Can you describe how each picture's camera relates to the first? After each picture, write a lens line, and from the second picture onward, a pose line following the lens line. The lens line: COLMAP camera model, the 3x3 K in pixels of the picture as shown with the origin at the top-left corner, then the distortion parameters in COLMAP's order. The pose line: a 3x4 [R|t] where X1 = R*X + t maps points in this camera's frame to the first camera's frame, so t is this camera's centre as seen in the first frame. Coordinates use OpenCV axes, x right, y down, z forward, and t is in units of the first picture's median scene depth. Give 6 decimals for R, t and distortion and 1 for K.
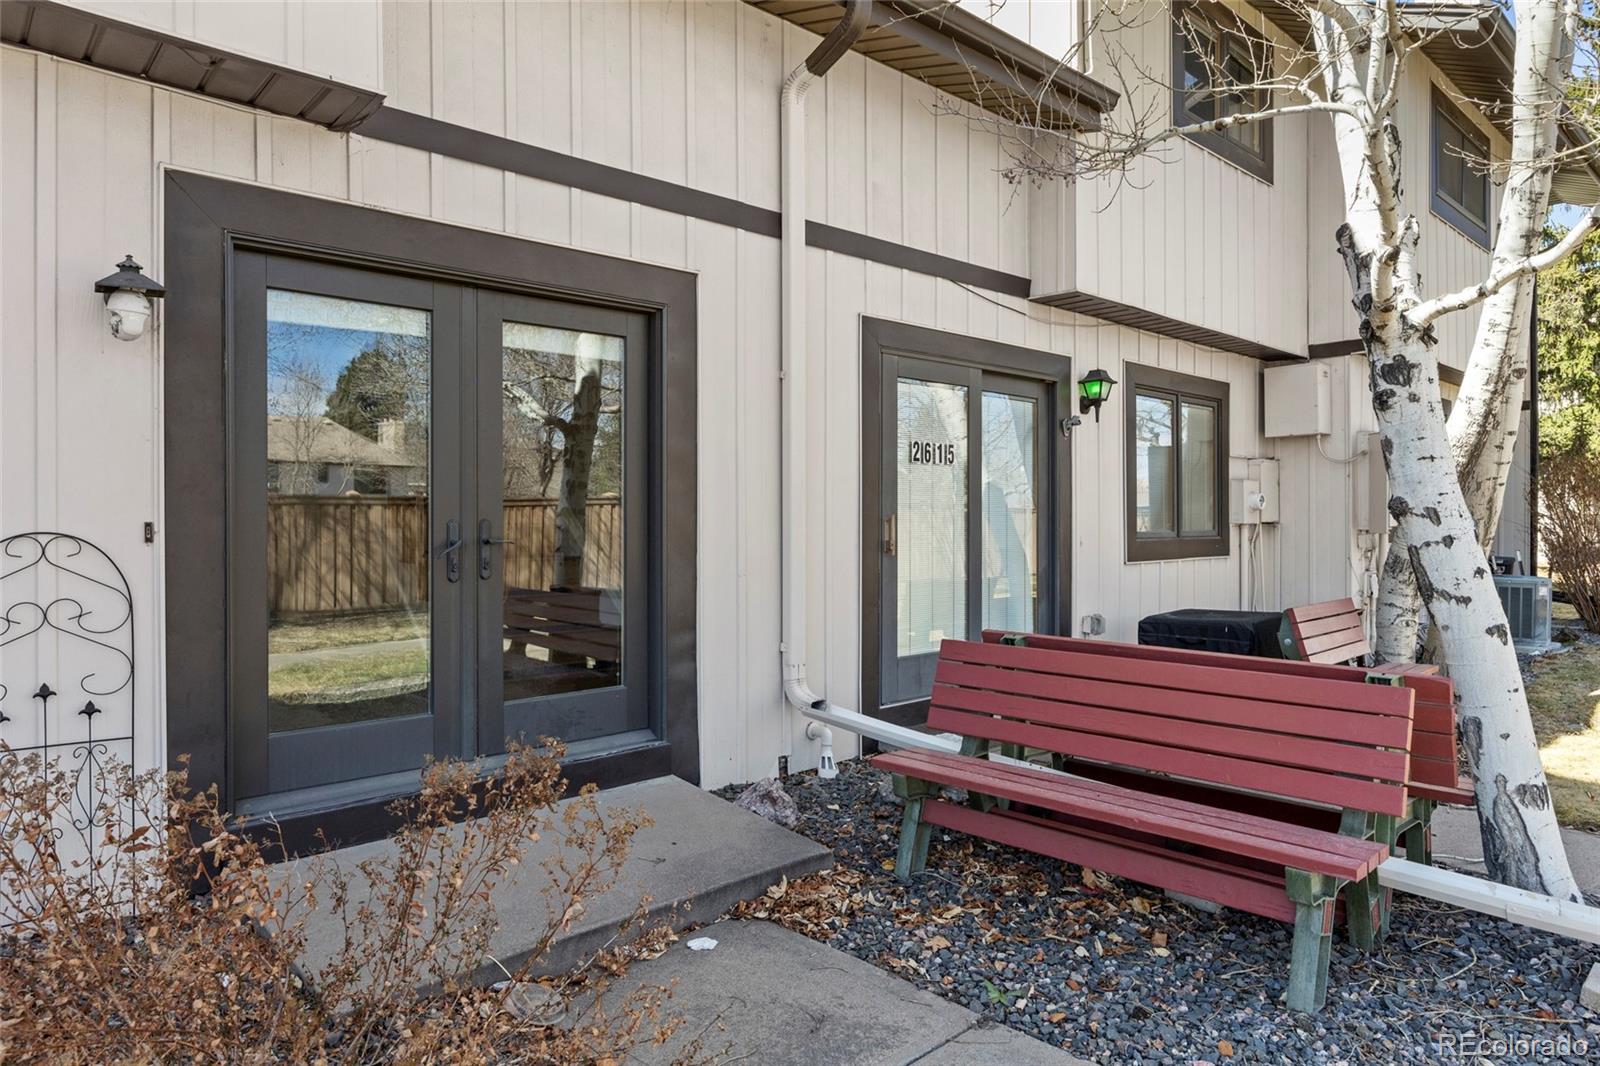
lens RADIAL K [[1000.2, 0, 810.7], [0, 1000.2, 523.0], [0, 0, 1]] dist [-0.006019, -0.000537]
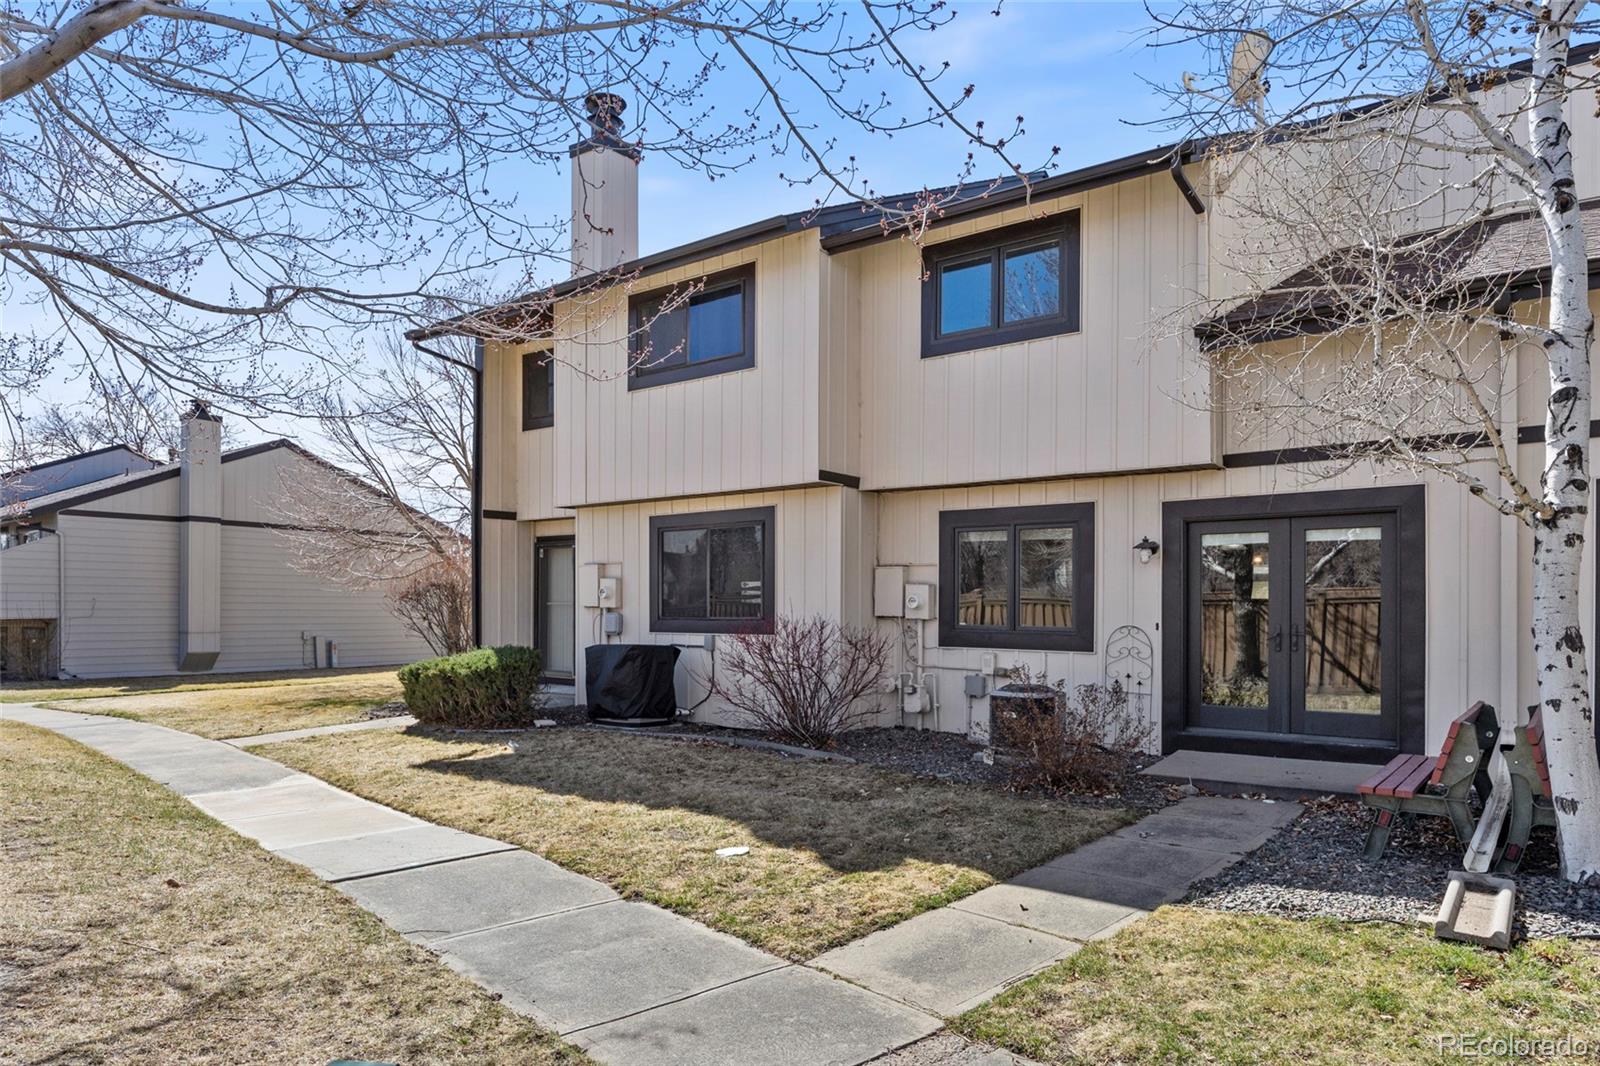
lens RADIAL K [[1000.2, 0, 801.5], [0, 1000.2, 601.0], [0, 0, 1]] dist [-0.006019, -0.000537]
pose [[0.142885, -0.004253, -0.989730, 1.676725], [-0.007101, 0.999961, -0.005322, -0.033929], [0.989714, 0.007789, 0.142850, -0.368809]]
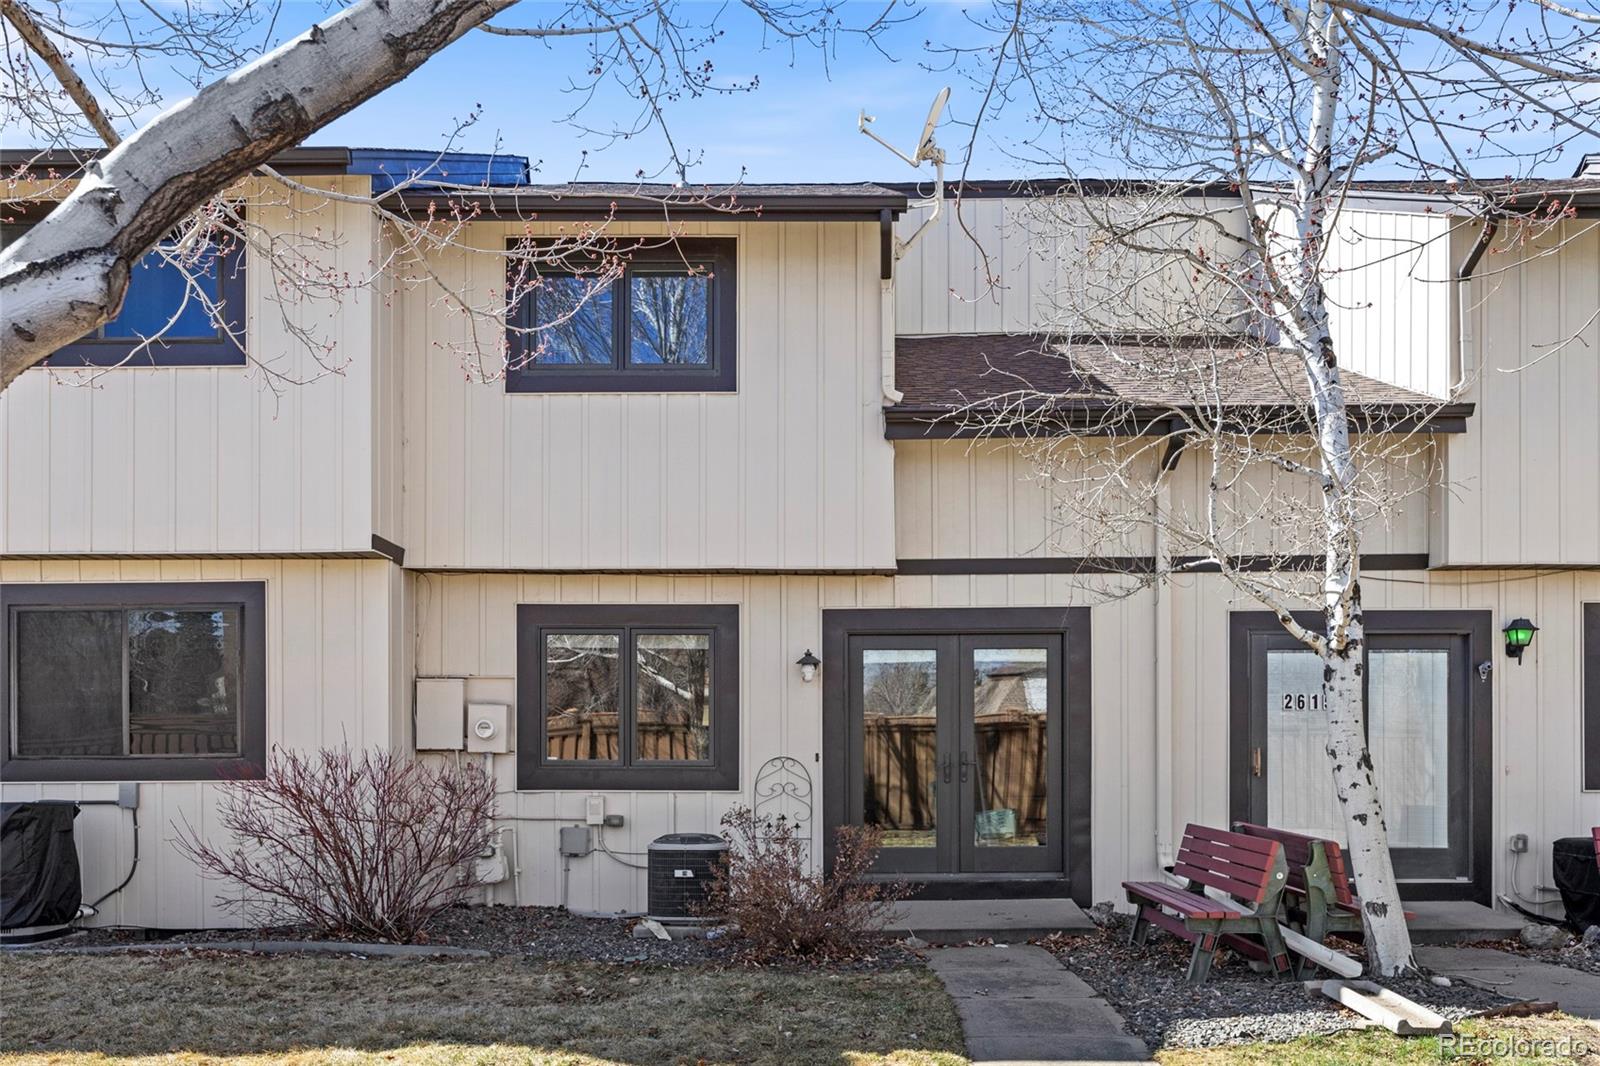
lens RADIAL K [[1346.9, 0, 793.8], [0, 1346.9, 736.0], [0, 0, 1]] dist [-0.011852, 0.002947]
pose [[0.721865, -0.002839, -0.692028, 1.279031], [-0.000353, 0.999990, -0.004471, -0.022739], [0.692033, 0.003472, 0.721857, -1.156274]]
